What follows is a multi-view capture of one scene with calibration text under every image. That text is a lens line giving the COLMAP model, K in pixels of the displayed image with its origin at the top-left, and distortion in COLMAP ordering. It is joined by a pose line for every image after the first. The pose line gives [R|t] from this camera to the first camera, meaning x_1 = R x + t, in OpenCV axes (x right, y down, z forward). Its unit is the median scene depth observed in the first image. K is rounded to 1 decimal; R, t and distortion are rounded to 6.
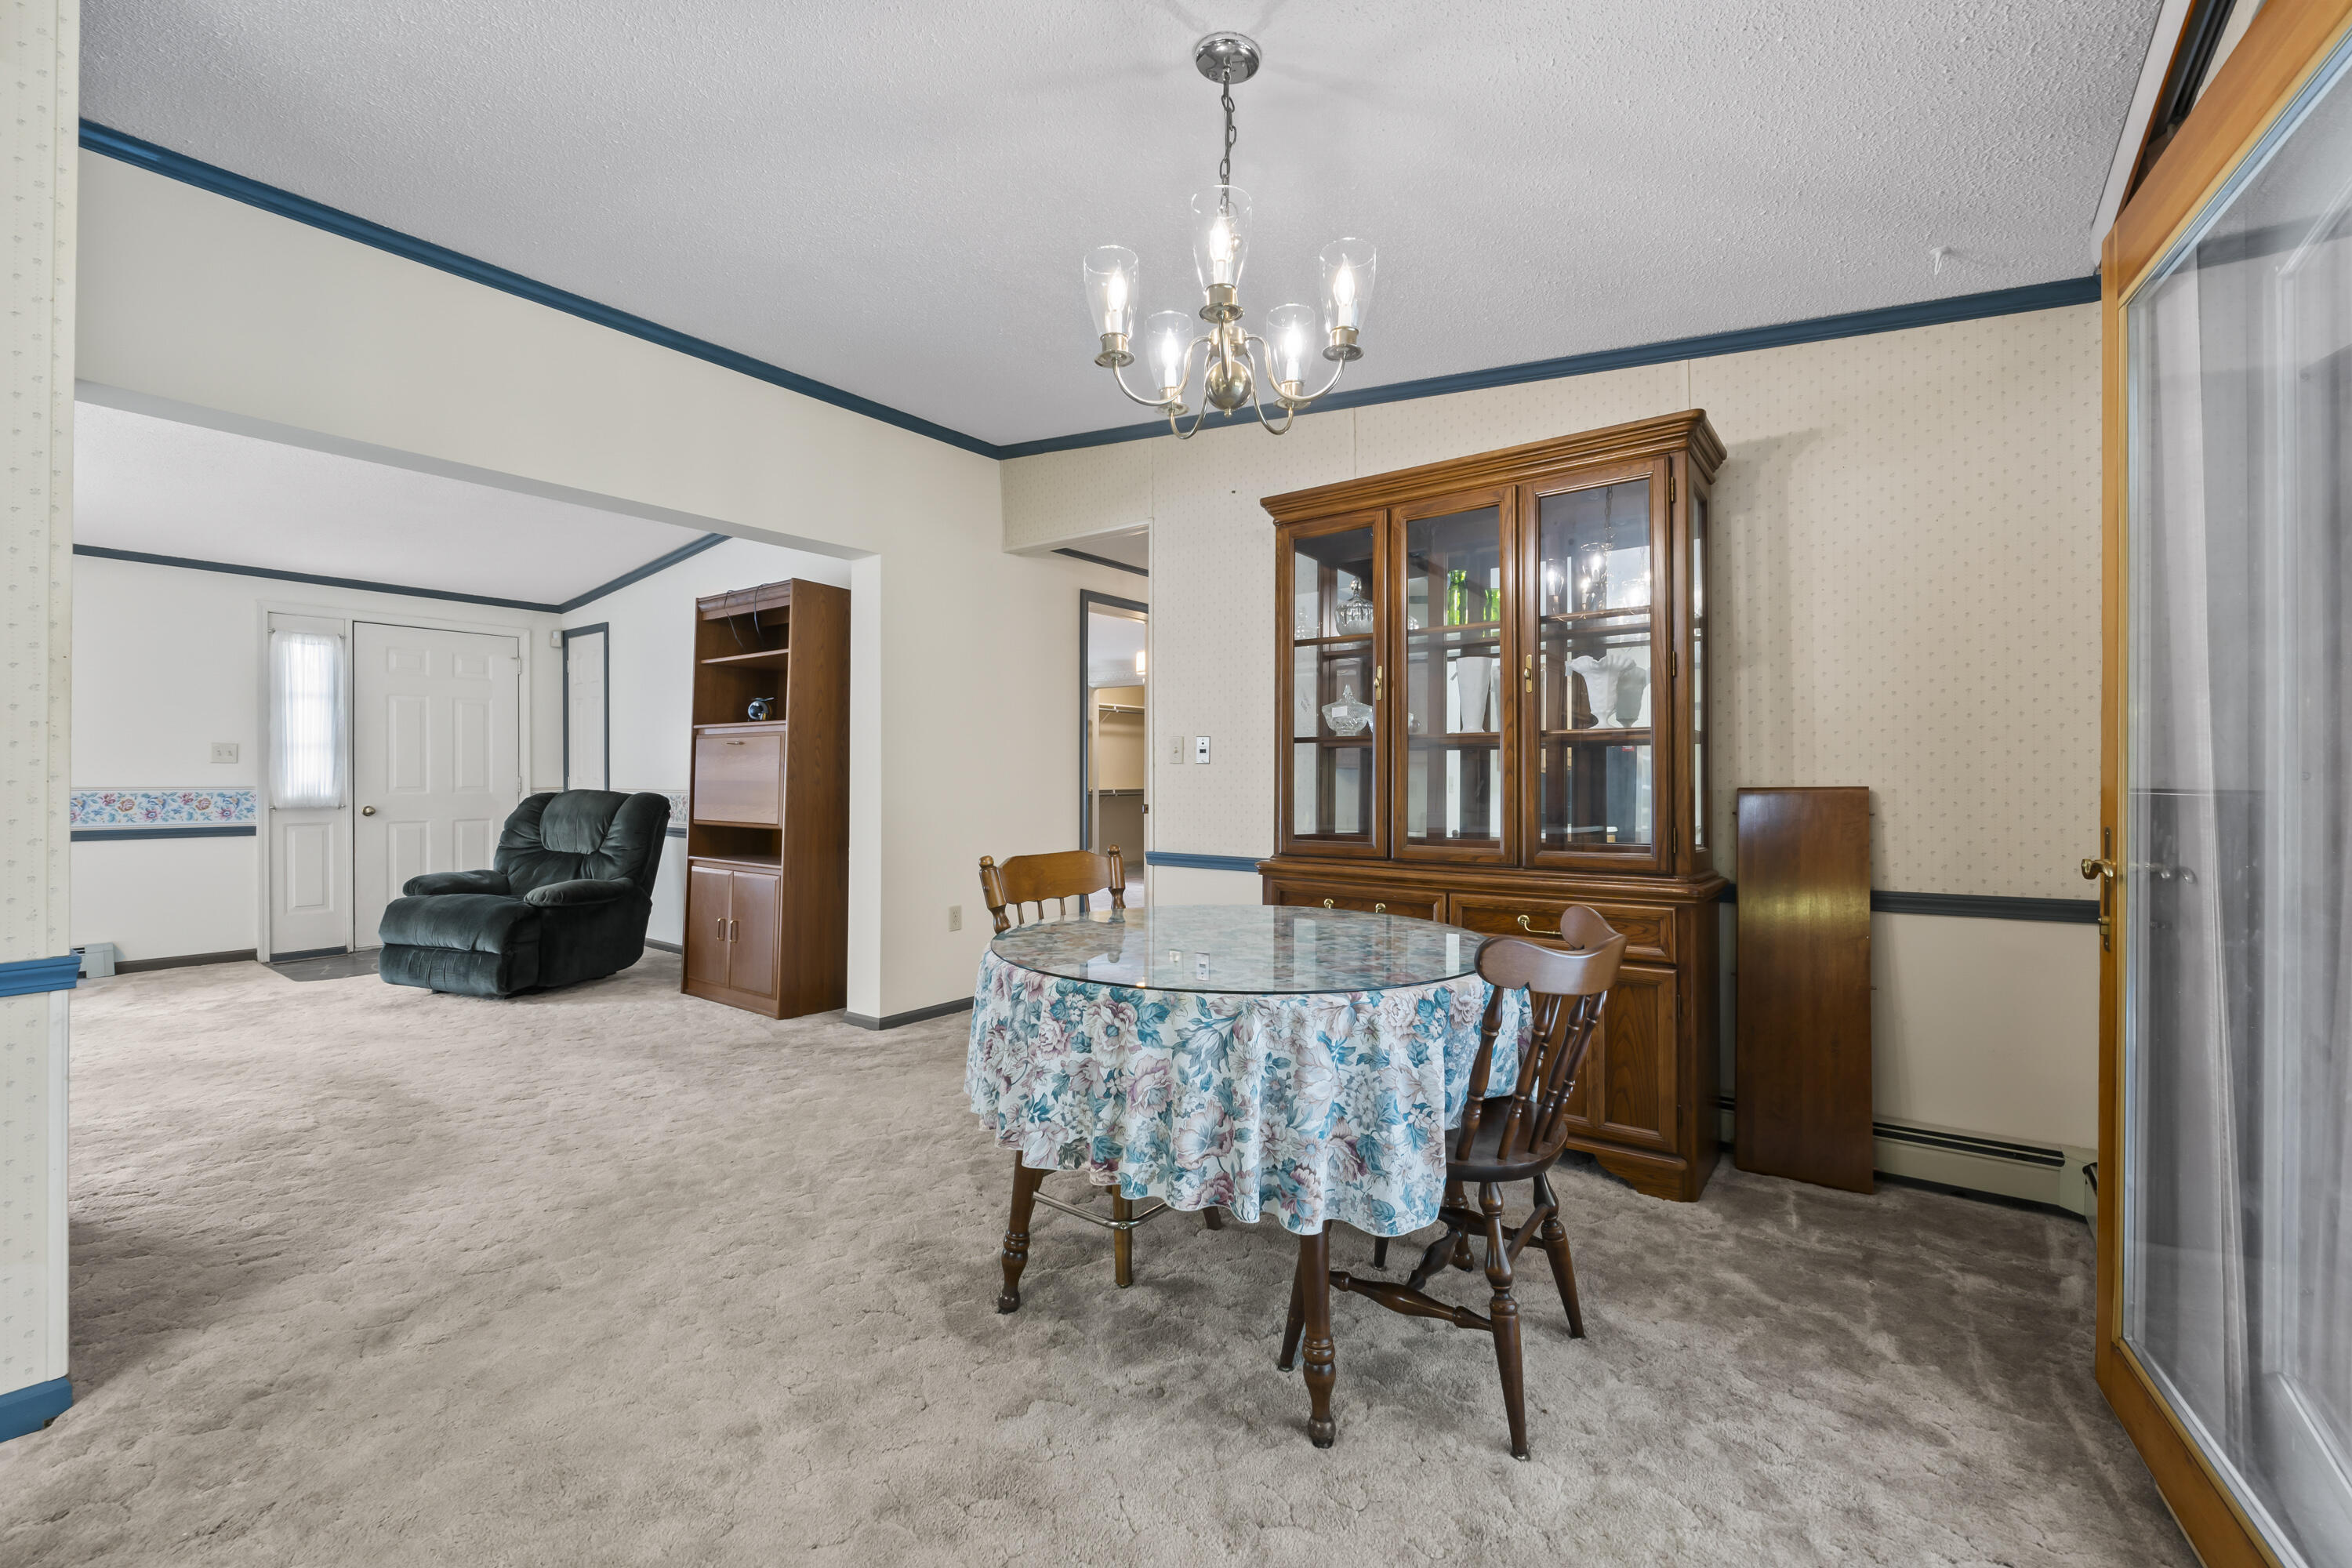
lens RADIAL K [[983.5, 0, 1173.1], [0, 983.5, 777.6], [0, 0, 1]] dist [-0.004679, -0.000543]
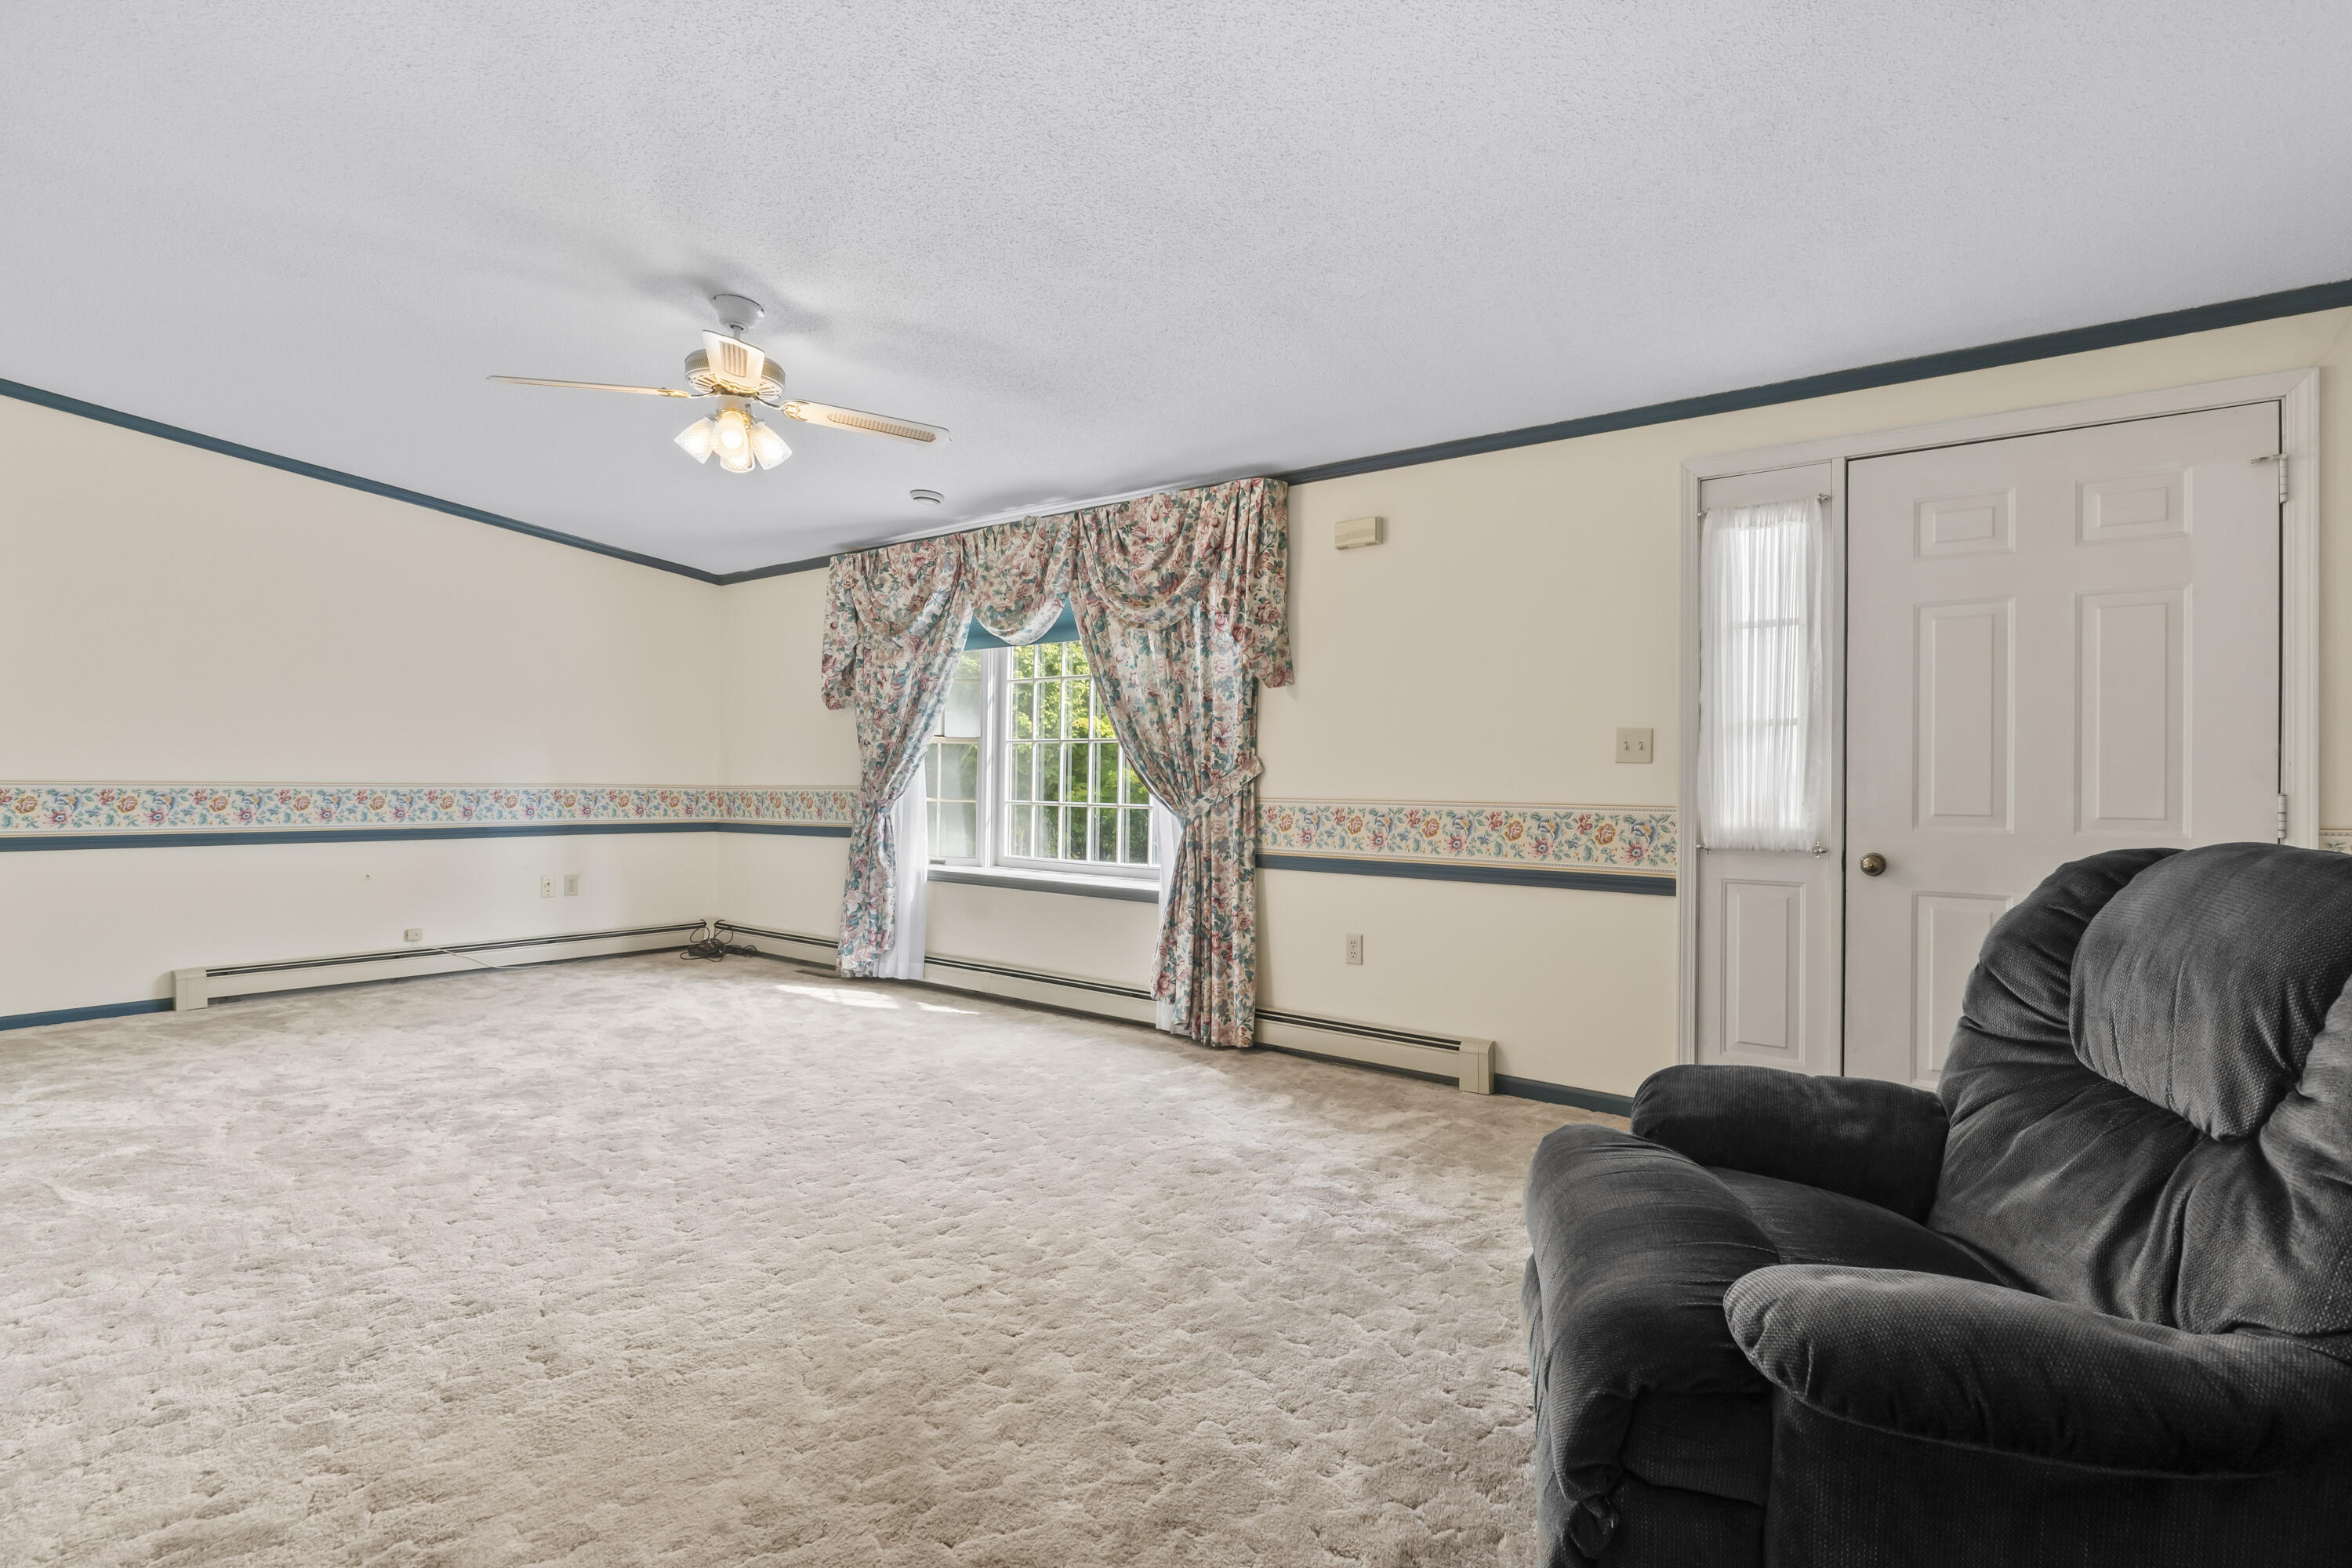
lens RADIAL K [[1102.4, 0, 1173.2], [0, 1102.4, 785.9], [0, 0, 1]] dist [-0.000875, -0.000204]
pose [[0.011791, -0.000370, -0.999930, -0.329163], [-0.012666, 0.999920, -0.000520, 0.001799], [0.999850, 0.012672, 0.011785, 0.715463]]
